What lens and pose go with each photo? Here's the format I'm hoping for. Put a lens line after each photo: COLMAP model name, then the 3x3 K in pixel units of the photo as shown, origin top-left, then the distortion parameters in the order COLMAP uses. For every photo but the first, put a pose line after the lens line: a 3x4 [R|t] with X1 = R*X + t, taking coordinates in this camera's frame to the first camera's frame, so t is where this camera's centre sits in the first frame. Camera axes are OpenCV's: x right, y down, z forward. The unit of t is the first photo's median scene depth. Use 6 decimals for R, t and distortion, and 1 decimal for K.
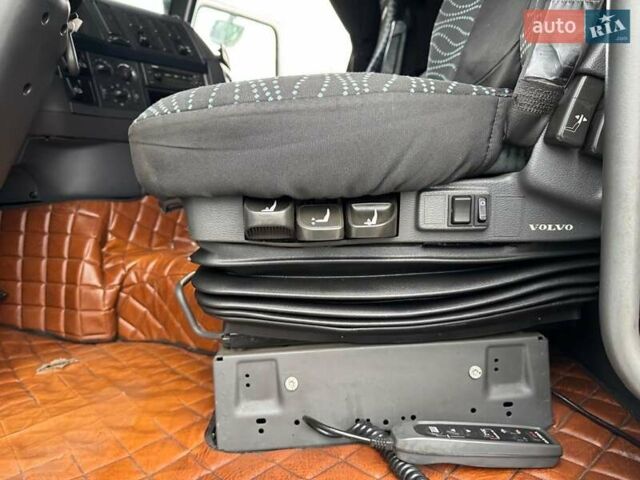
lens RADIAL K [[469.9, 0, 316.2], [0, 469.9, 237.9], [0, 0, 1]] dist [0.082415, -0.099142]
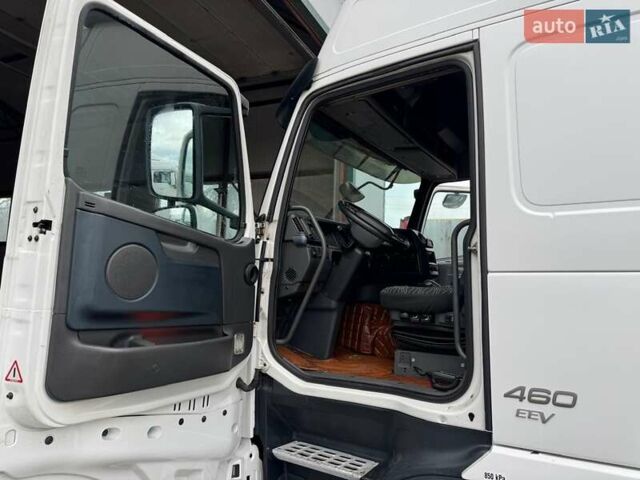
lens RADIAL K [[469.9, 0, 316.2], [0, 469.9, 237.9], [0, 0, 1]] dist [0.082415, -0.099142]
pose [[0.851901, 0.022111, -0.523236, 0.748615], [-0.124537, 0.979001, -0.161394, 0.032201], [0.508680, 0.202653, 0.836766, -1.663454]]
